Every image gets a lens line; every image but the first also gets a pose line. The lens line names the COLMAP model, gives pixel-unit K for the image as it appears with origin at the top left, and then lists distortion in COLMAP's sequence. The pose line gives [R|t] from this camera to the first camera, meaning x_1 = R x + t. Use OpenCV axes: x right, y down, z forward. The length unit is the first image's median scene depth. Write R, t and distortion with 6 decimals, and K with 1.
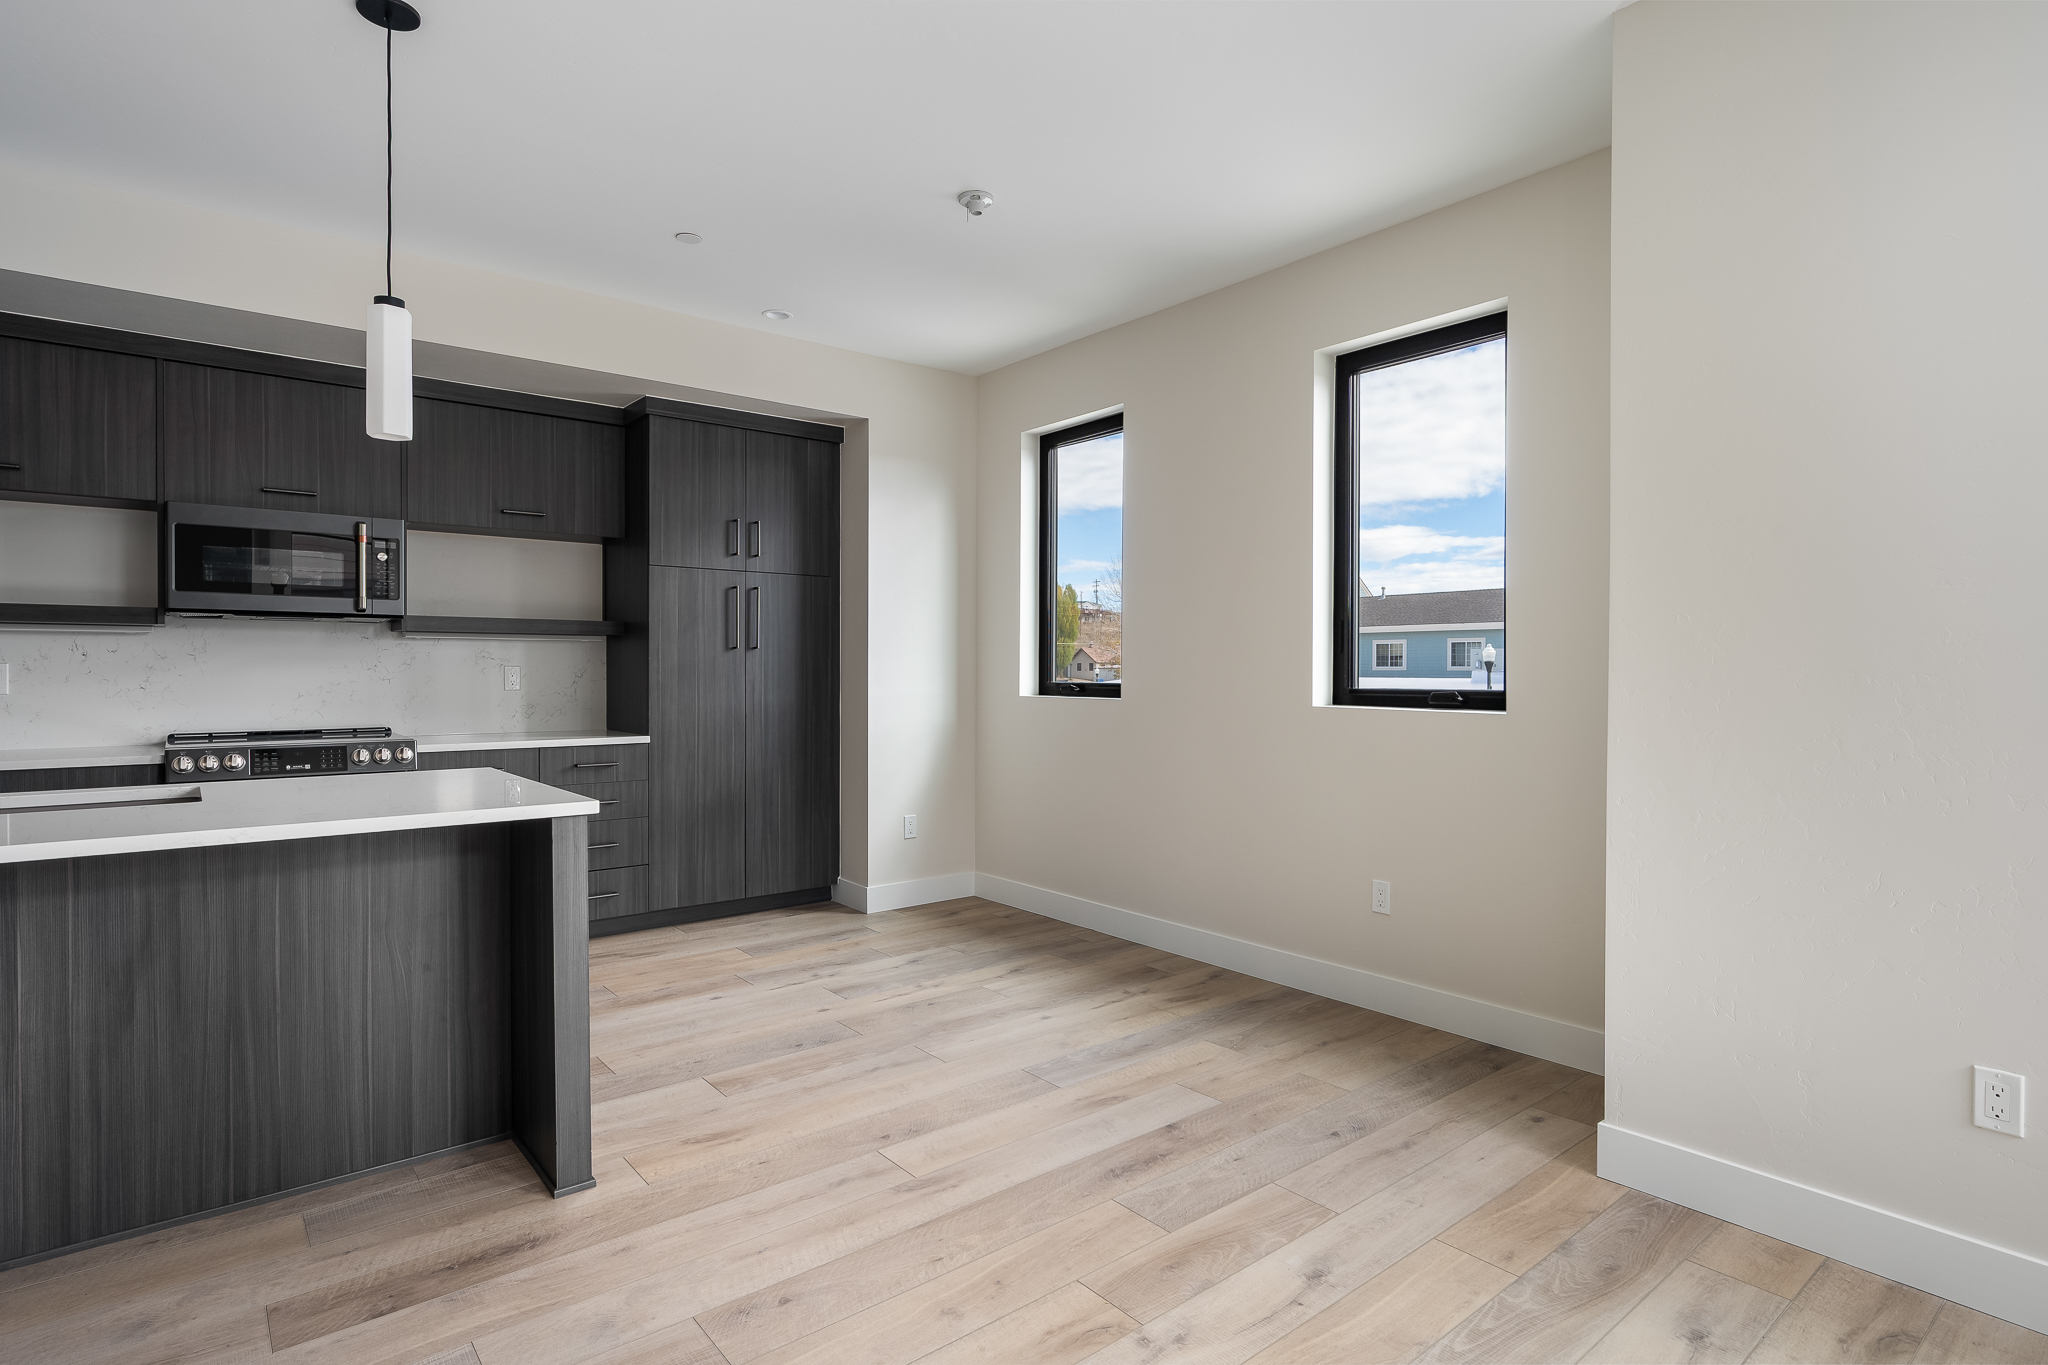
lens RADIAL K [[1034.3, 0, 1032.7], [0, 1034.3, 677.8], [0, 0, 1]] dist [-0.002104, -0.000510]
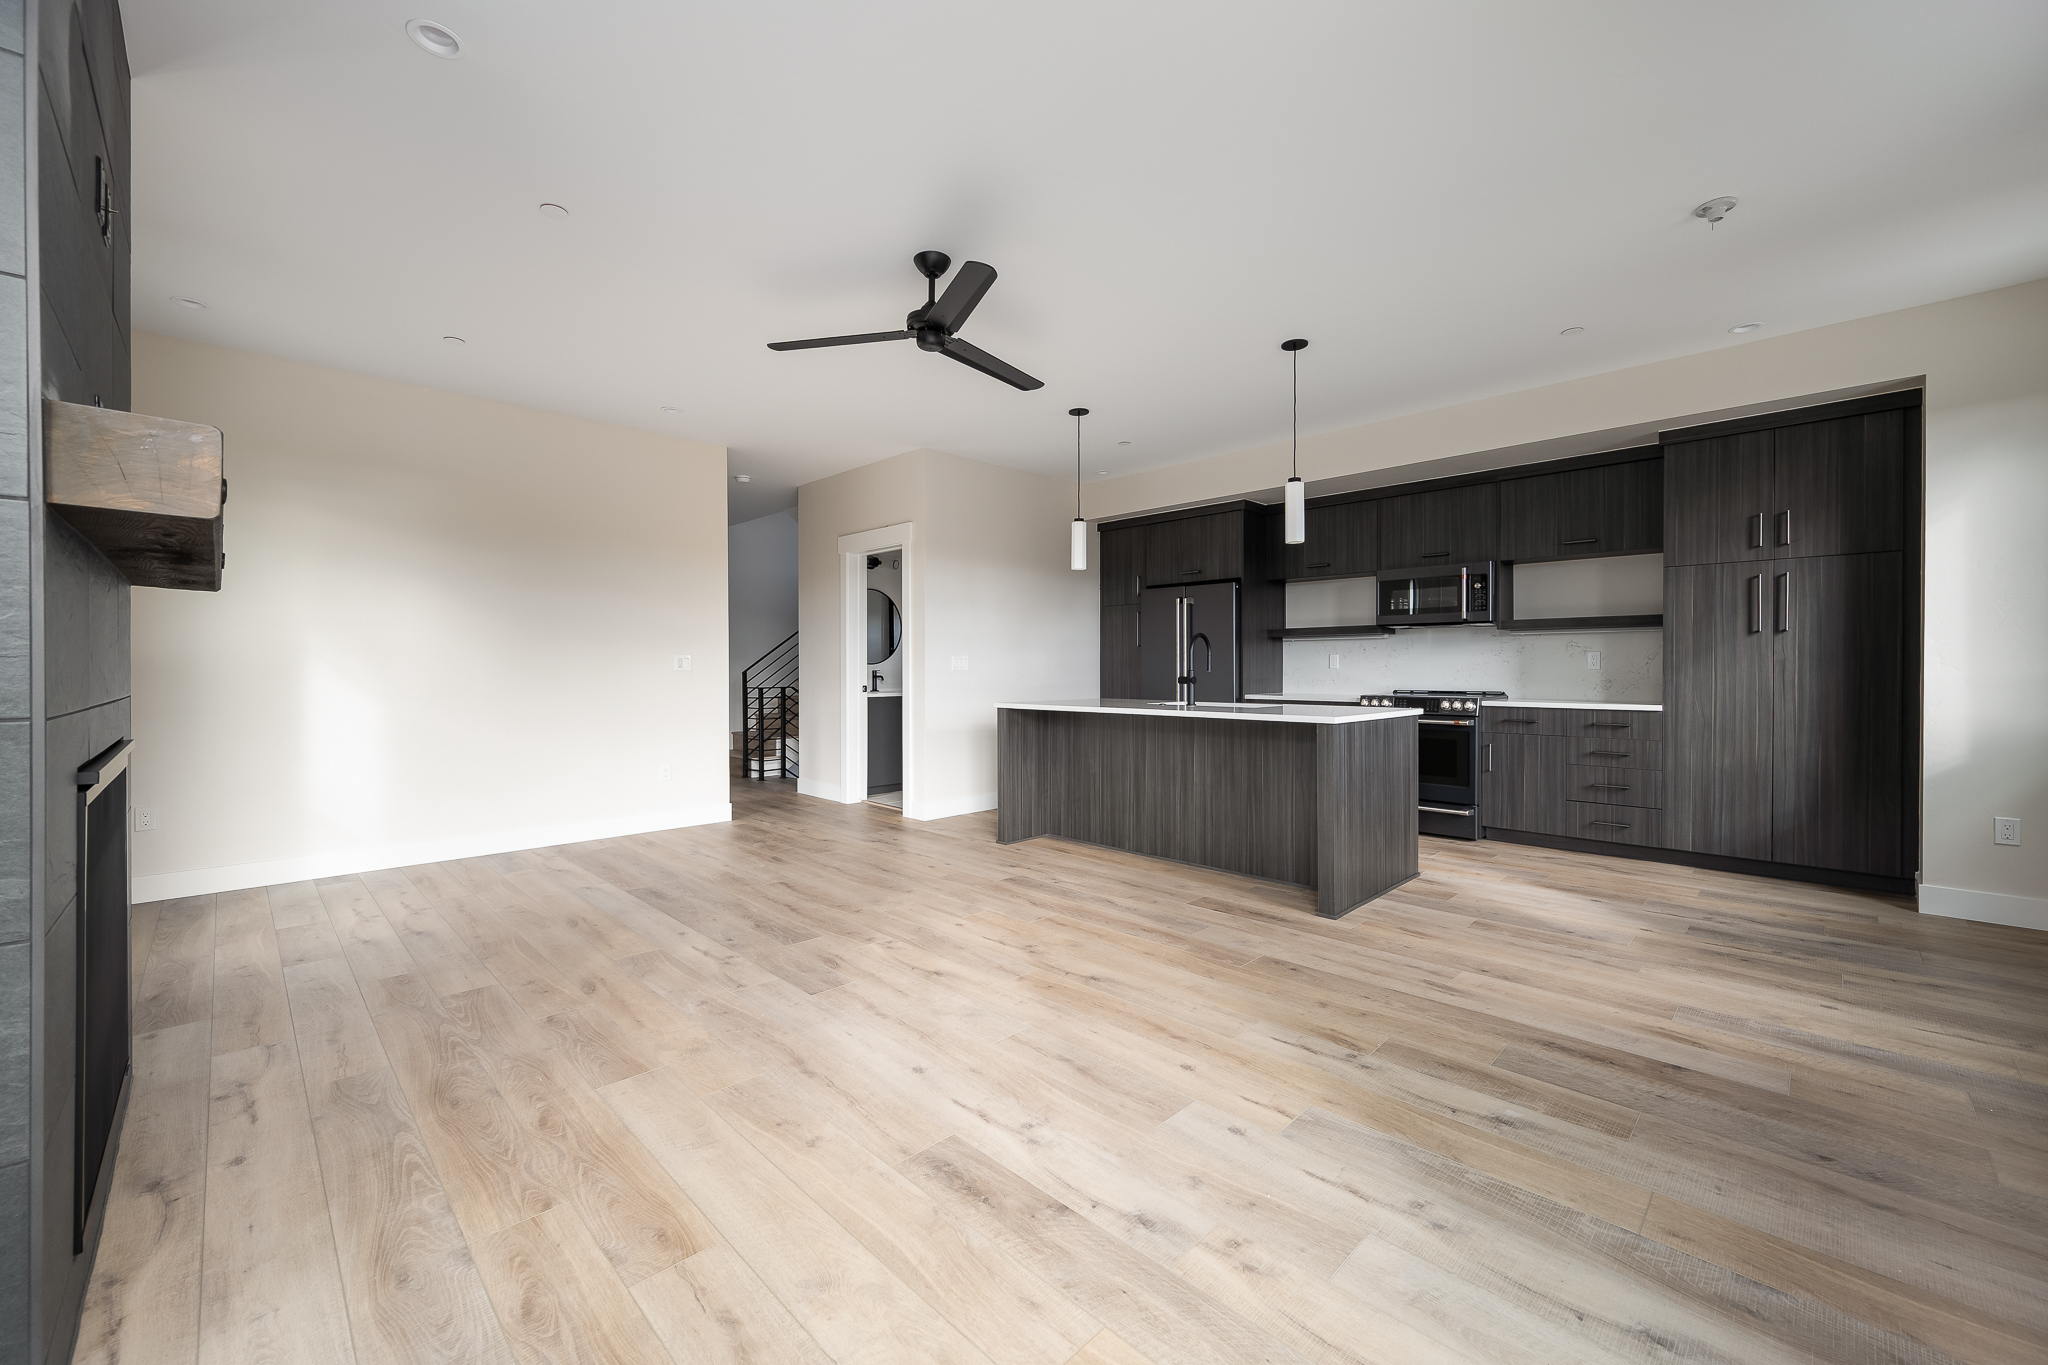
lens RADIAL K [[805.7, 0, 1024.0], [0, 805.7, 682.5], [0, 0, 1]] dist [-0.000553, 0.000365]
pose [[0.100139, 0.016976, -0.994829, 0.799308], [-0.005895, 0.999847, 0.016468, 0.026737], [0.994956, 0.004216, 0.100223, 0.224492]]
